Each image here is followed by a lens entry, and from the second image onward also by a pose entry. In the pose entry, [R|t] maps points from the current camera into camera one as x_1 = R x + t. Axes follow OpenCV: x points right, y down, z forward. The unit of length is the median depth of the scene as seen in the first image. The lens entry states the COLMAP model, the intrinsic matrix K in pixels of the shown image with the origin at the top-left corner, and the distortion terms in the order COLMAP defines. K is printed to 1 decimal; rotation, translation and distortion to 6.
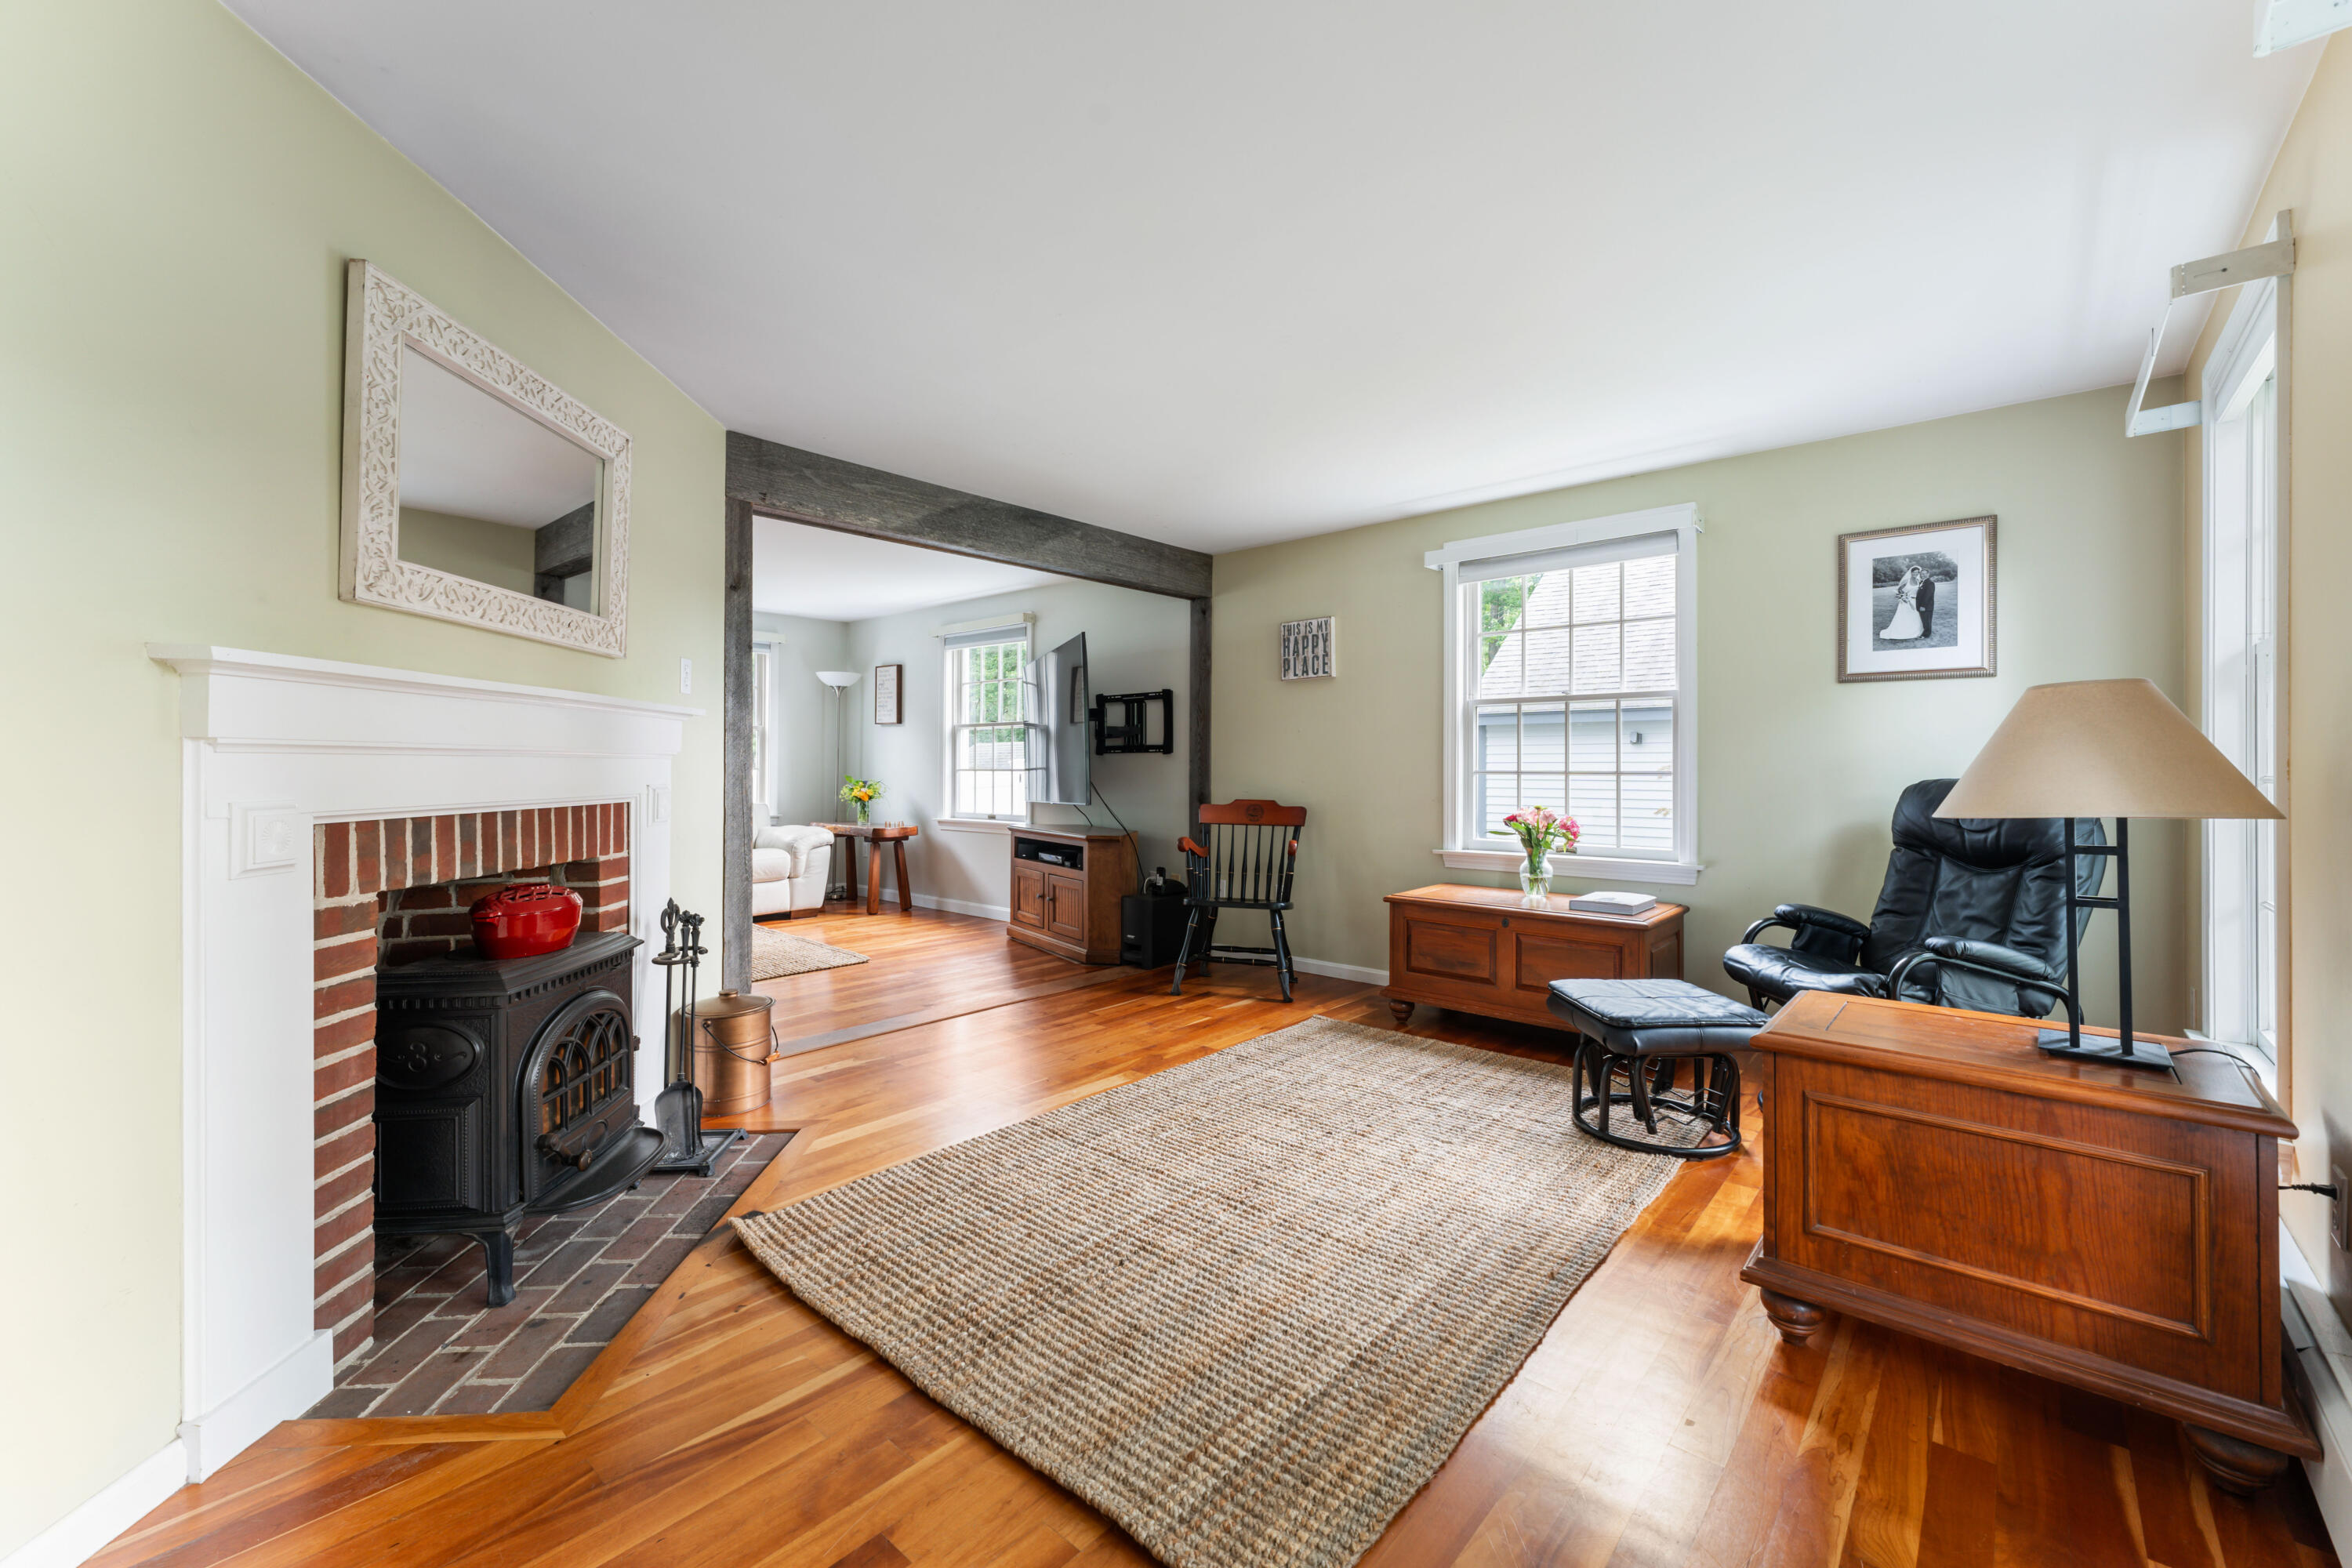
lens RADIAL K [[952.8, 0, 1175.0], [0, 952.8, 766.2], [0, 0, 1]] dist [0.001619, 0.000340]
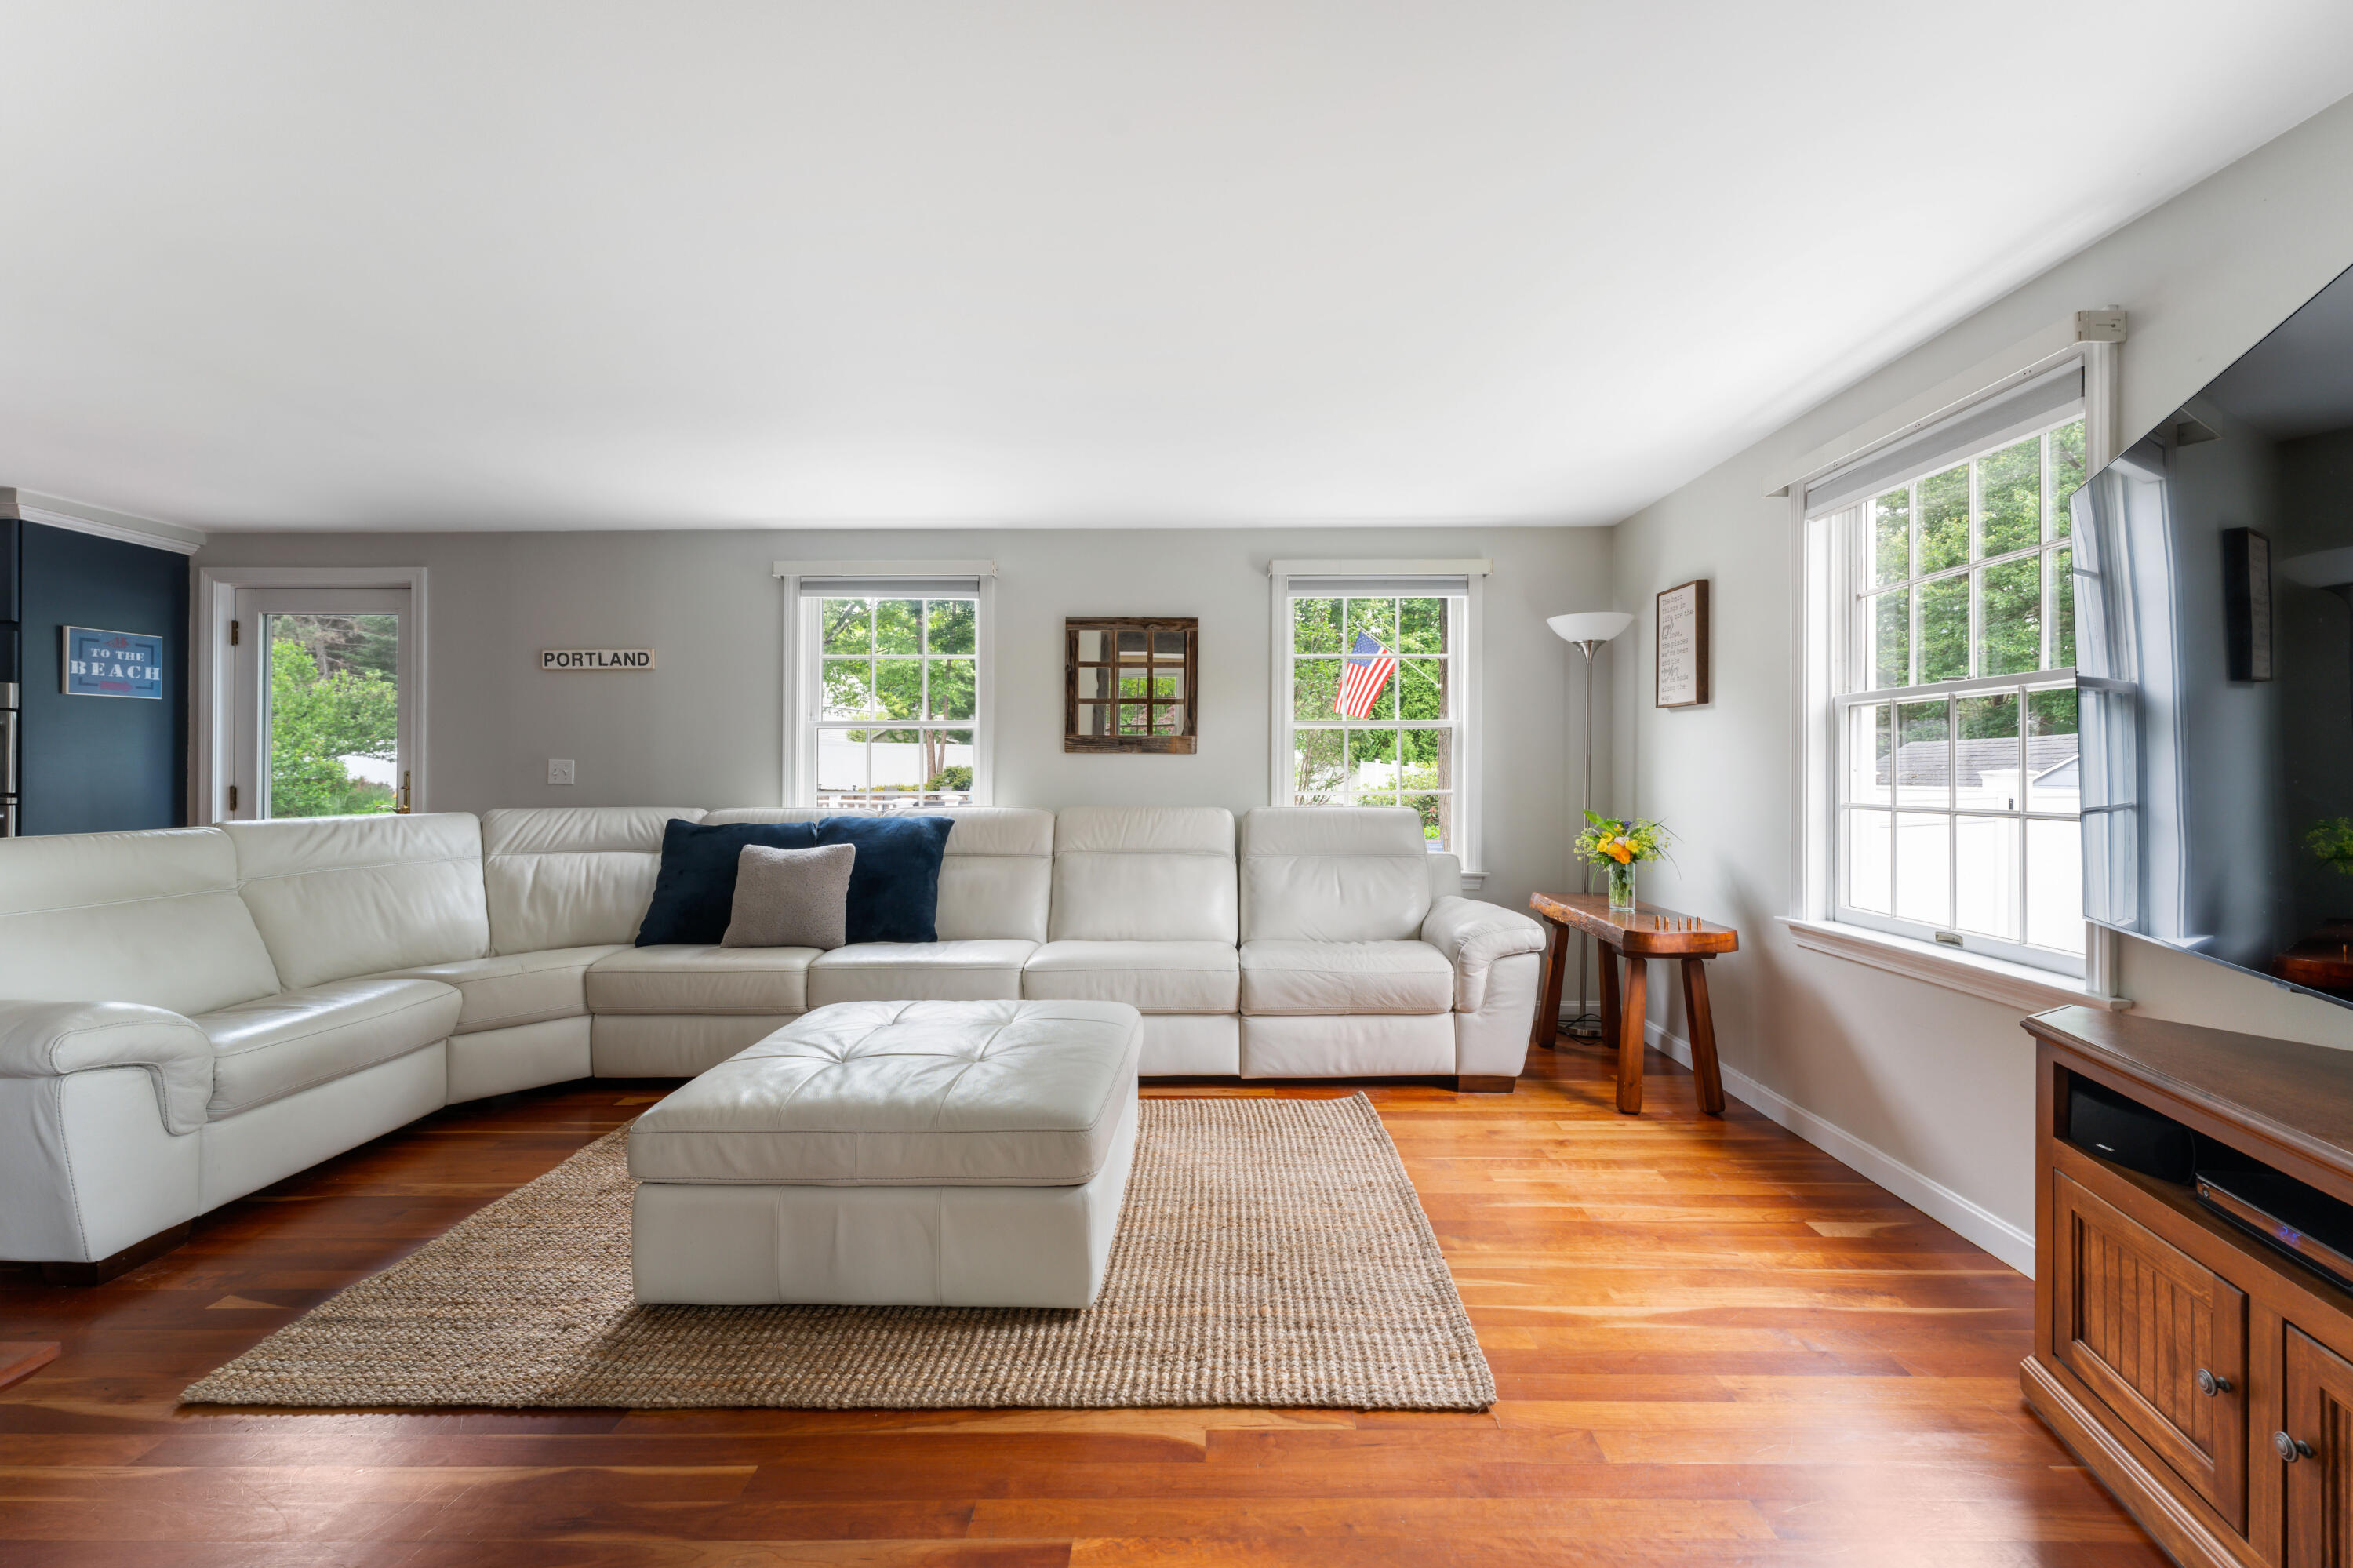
lens RADIAL K [[953.2, 0, 1185.5], [0, 953.2, 754.0], [0, 0, 1]] dist [0.001619, 0.000340]
pose [[0.653984, -0.009041, -0.756454, -0.102684], [-0.000114, 0.999927, -0.012050, -0.014335], [0.756508, 0.007966, 0.653935, 0.519542]]
